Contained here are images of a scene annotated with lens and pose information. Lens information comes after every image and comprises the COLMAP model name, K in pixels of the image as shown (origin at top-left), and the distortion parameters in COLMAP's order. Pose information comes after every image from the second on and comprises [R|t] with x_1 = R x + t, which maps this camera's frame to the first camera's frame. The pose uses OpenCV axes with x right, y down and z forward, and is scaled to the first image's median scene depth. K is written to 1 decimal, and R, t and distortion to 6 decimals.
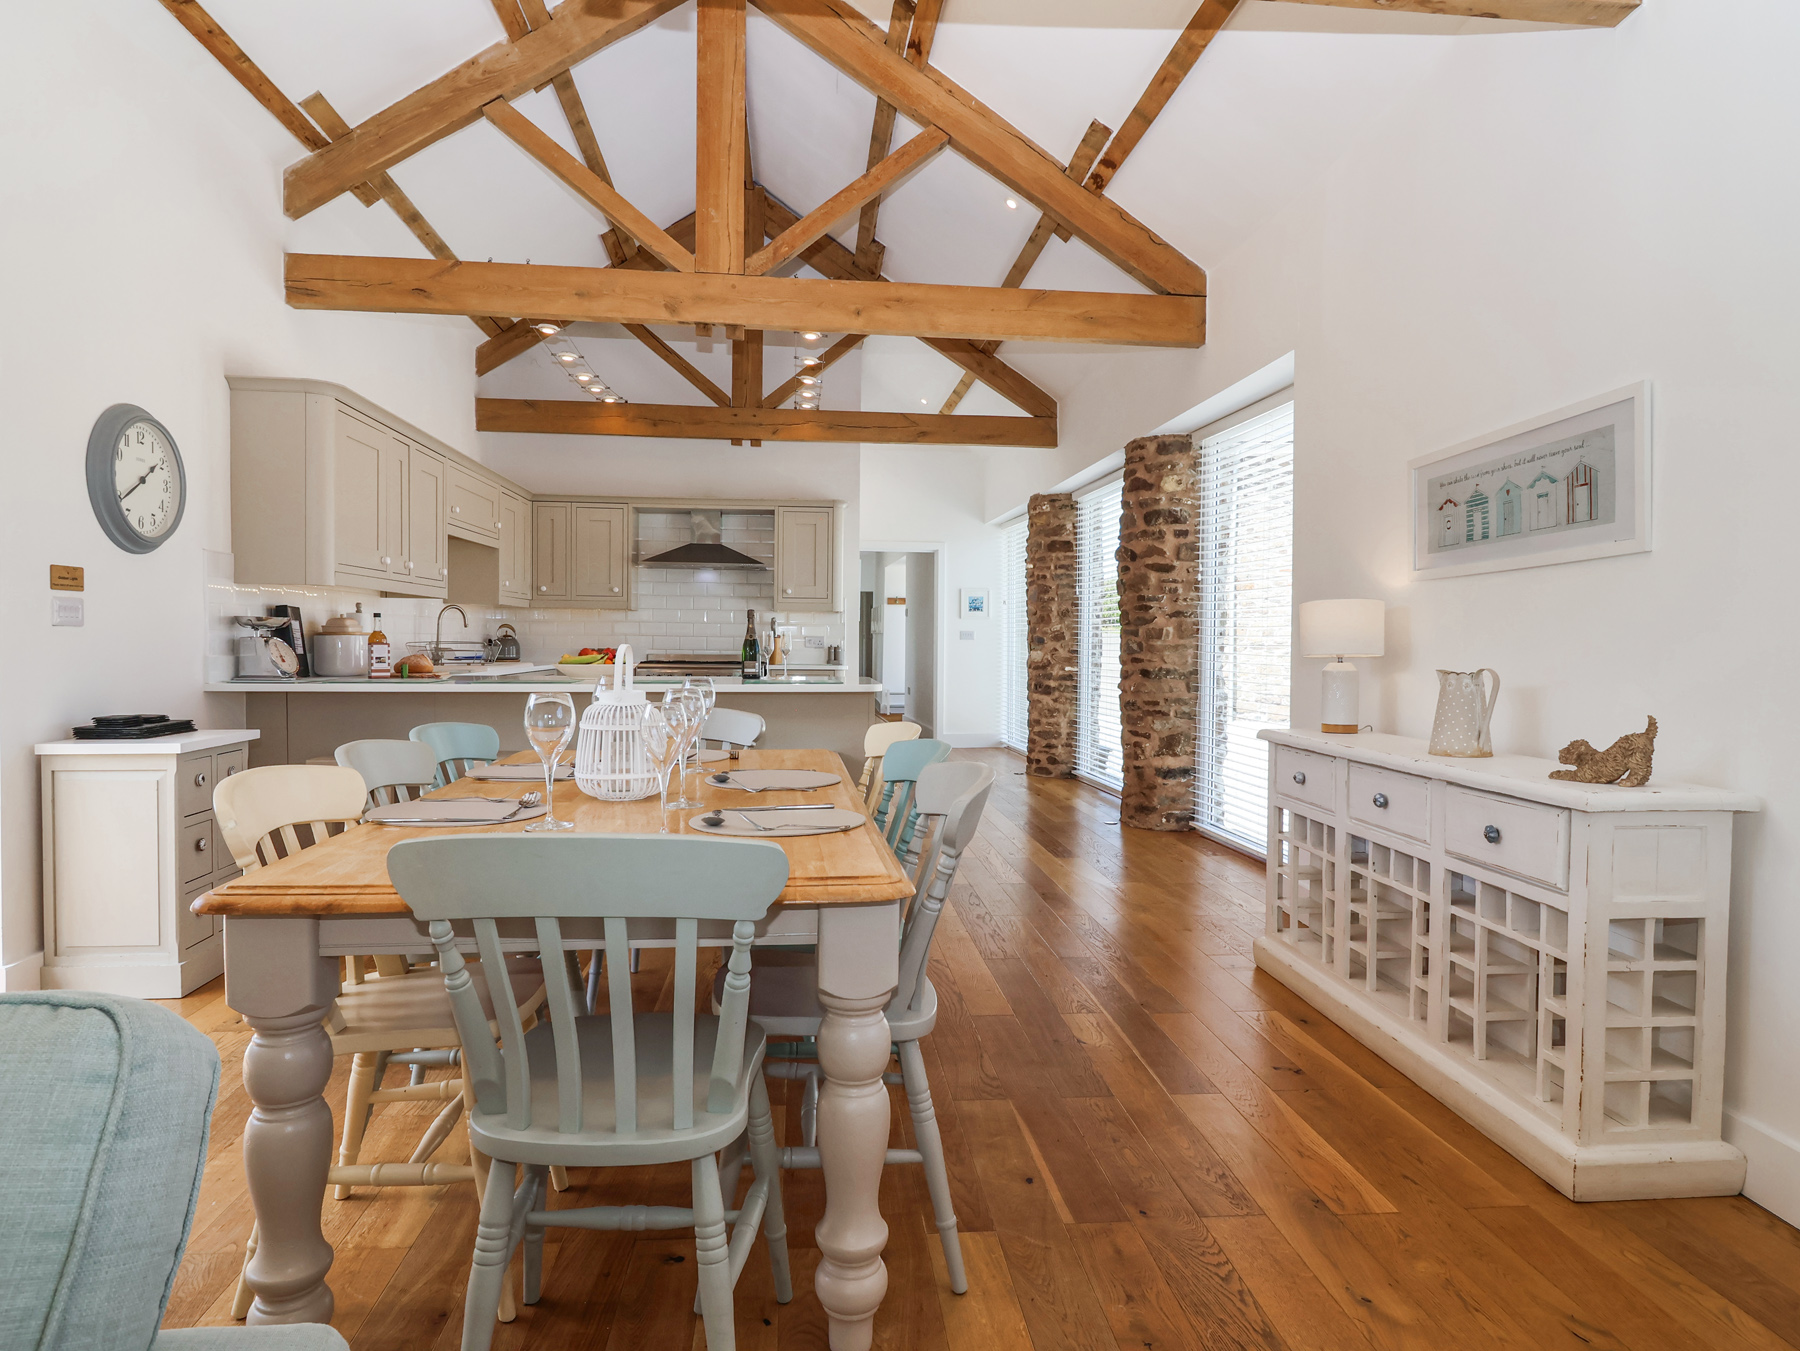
lens RADIAL K [[1059.8, 0, 893.0], [0, 1059.8, 671.2], [0, 0, 1]] dist [0.006352, -0.012318]
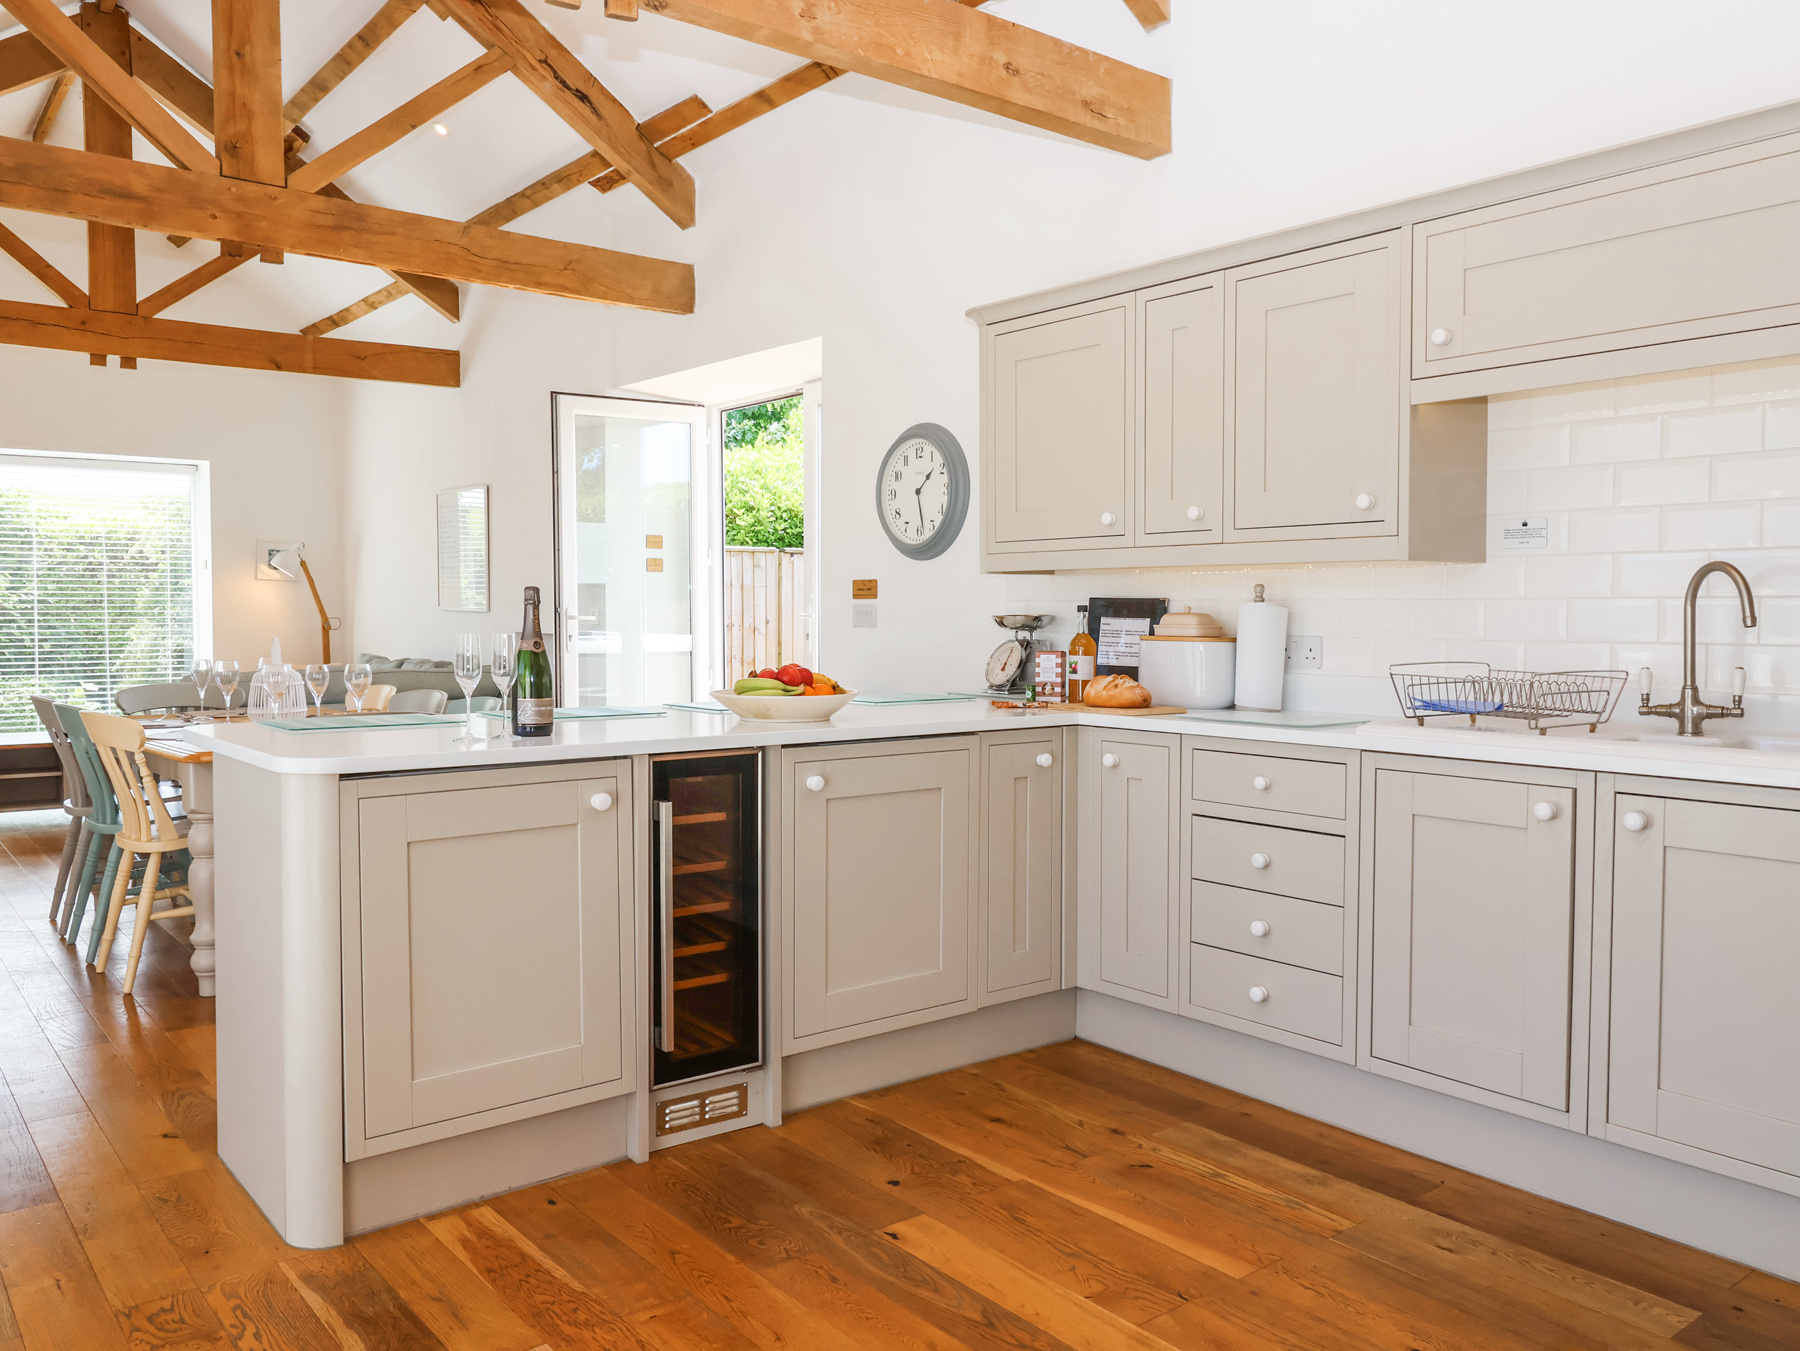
lens RADIAL K [[1379.8, 0, 891.8], [0, 1379.8, 669.3], [0, 0, 1]] dist [0.013278, -0.010909]
pose [[-0.834742, 0.014218, -0.550457, 0.053844], [-0.023887, 0.997791, 0.061996, -0.051232], [0.550123, 0.064899, -0.832558, 1.283181]]
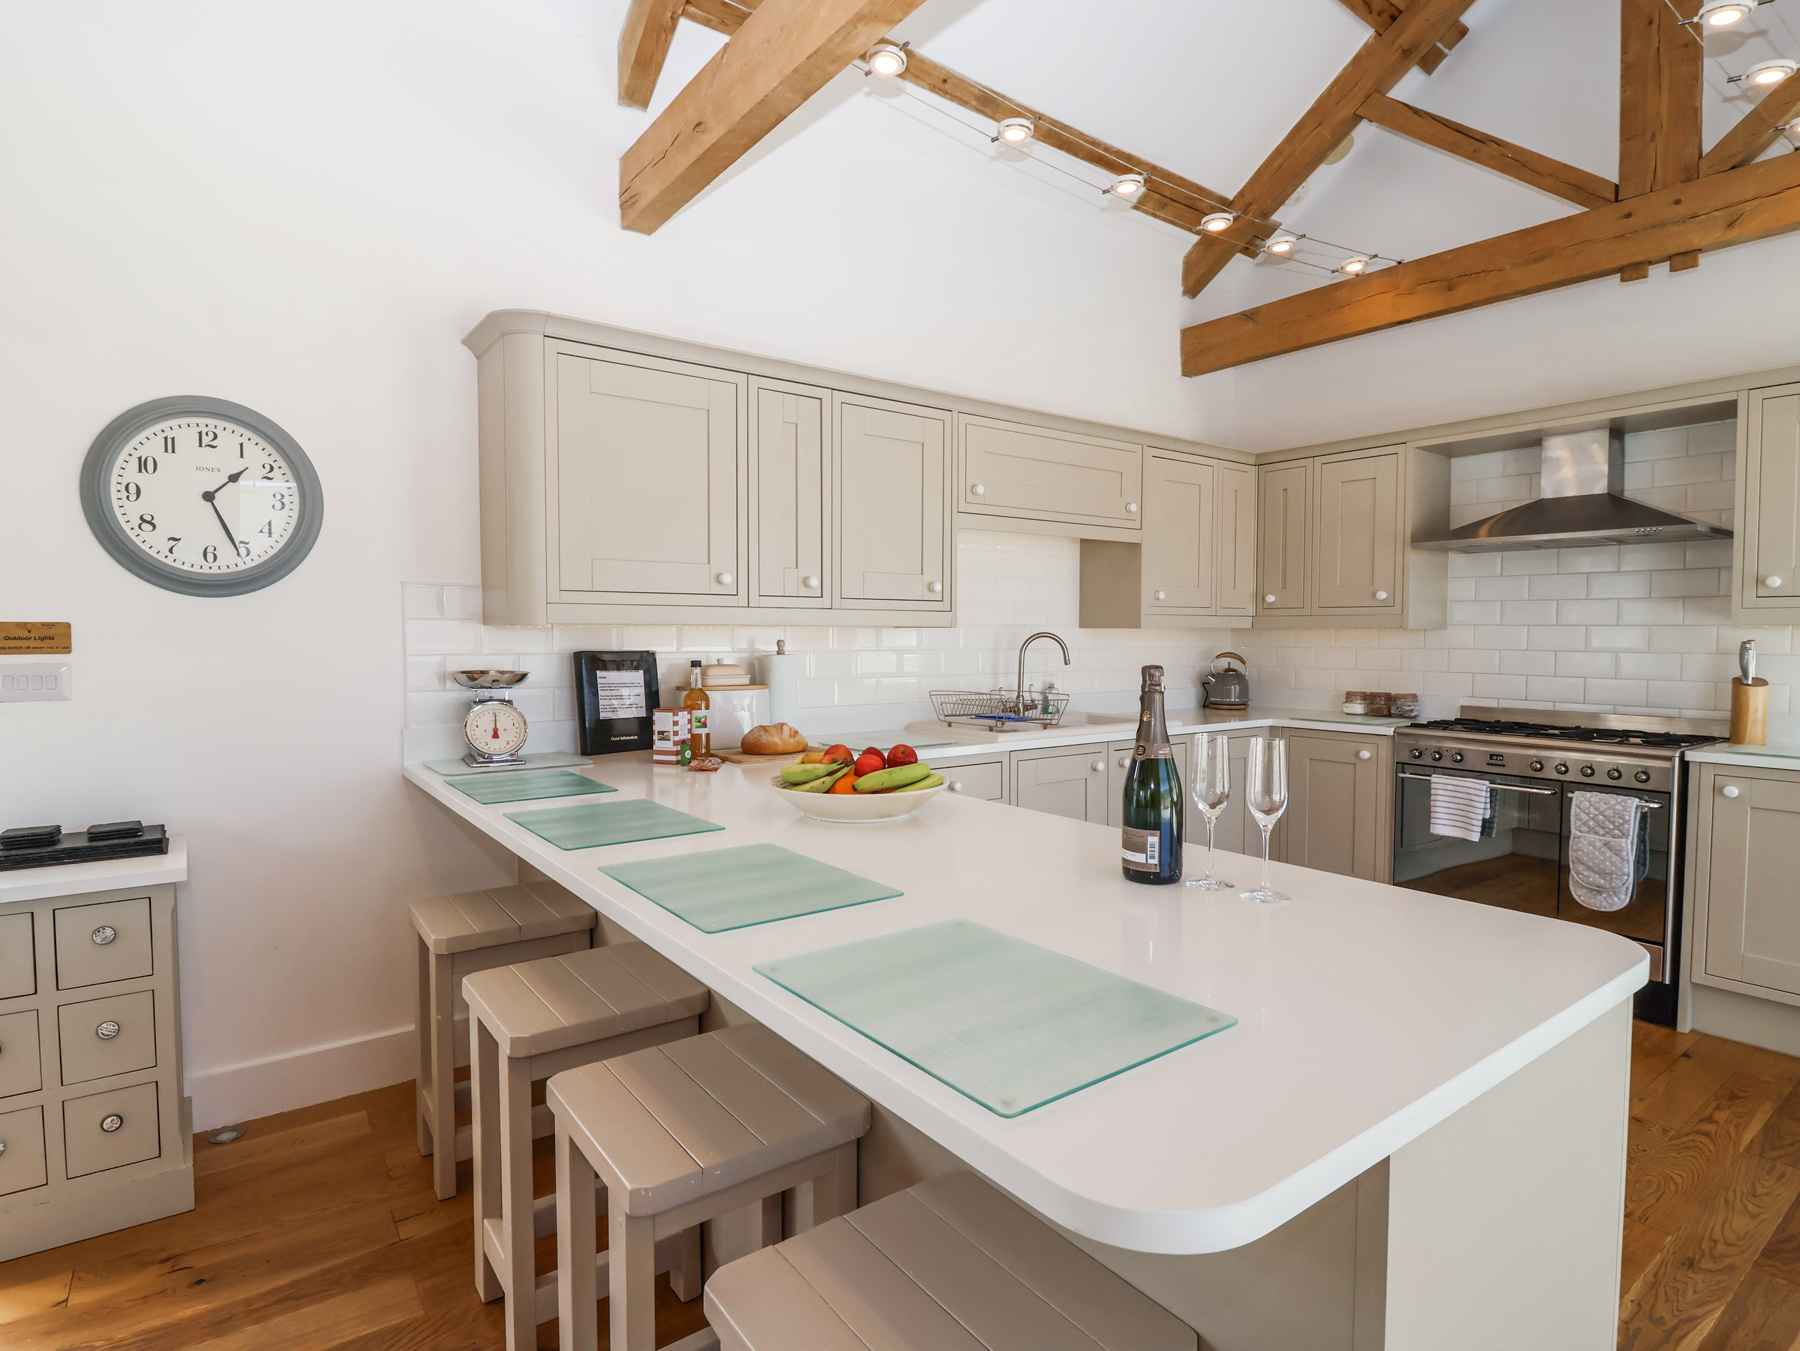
lens RADIAL K [[941.2, 0, 893.4], [0, 941.2, 669.9], [0, 0, 1]] dist [0.007887, -0.017656]
pose [[0.513643, 0.025462, -0.857626, 0.058207], [-0.021919, 0.999623, 0.016550, -0.048233], [0.857724, 0.010298, 0.514007, 0.635256]]
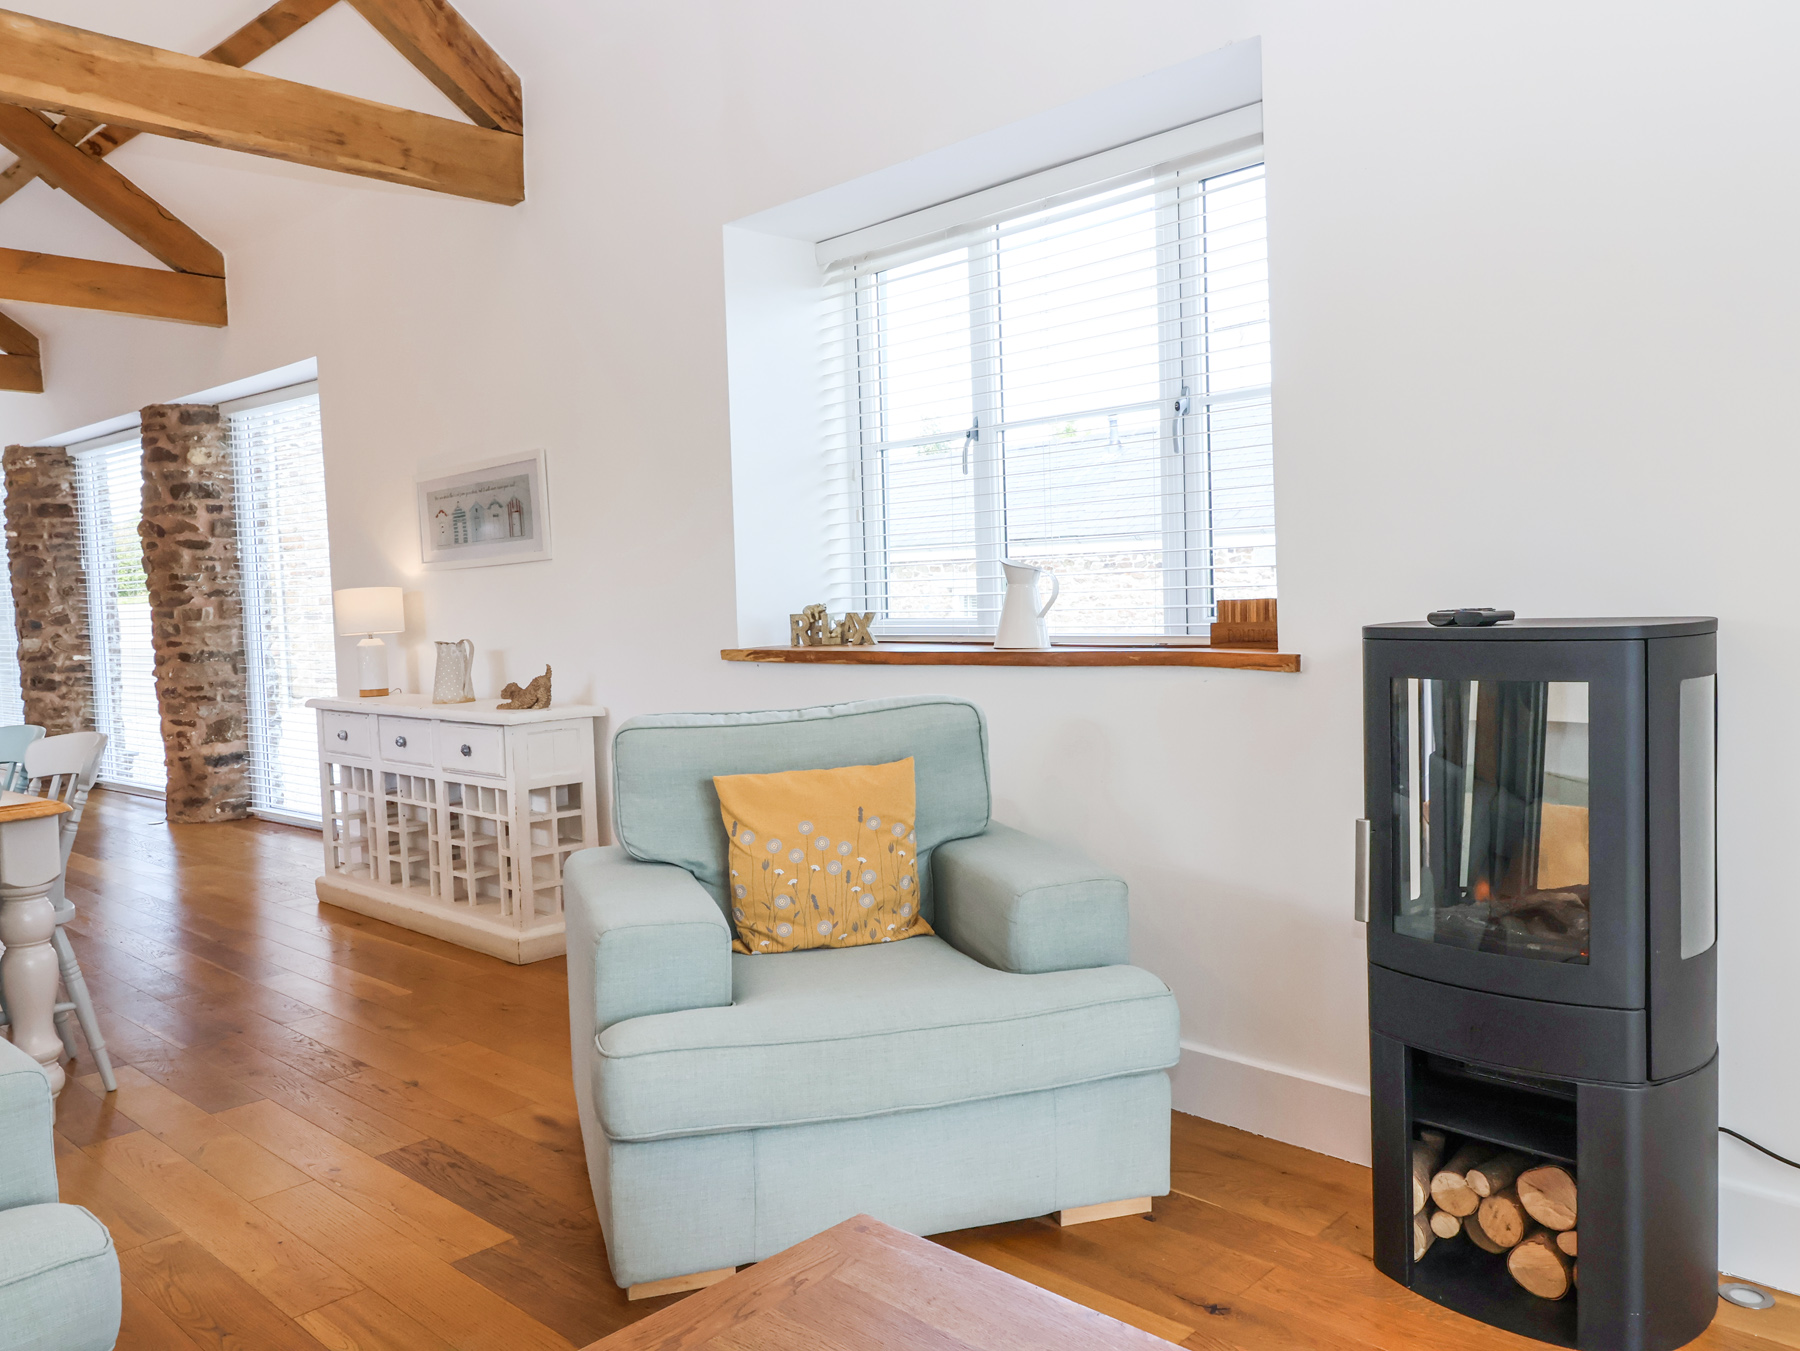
lens RADIAL K [[1379.8, 0, 891.8], [0, 1379.8, 669.3], [0, 0, 1]] dist [0.013278, -0.010909]
pose [[0.748809, -0.069854, 0.659094, -0.101493], [0.056570, 0.997538, 0.041453, -0.002843], [-0.660367, 0.006244, 0.750917, -0.332661]]
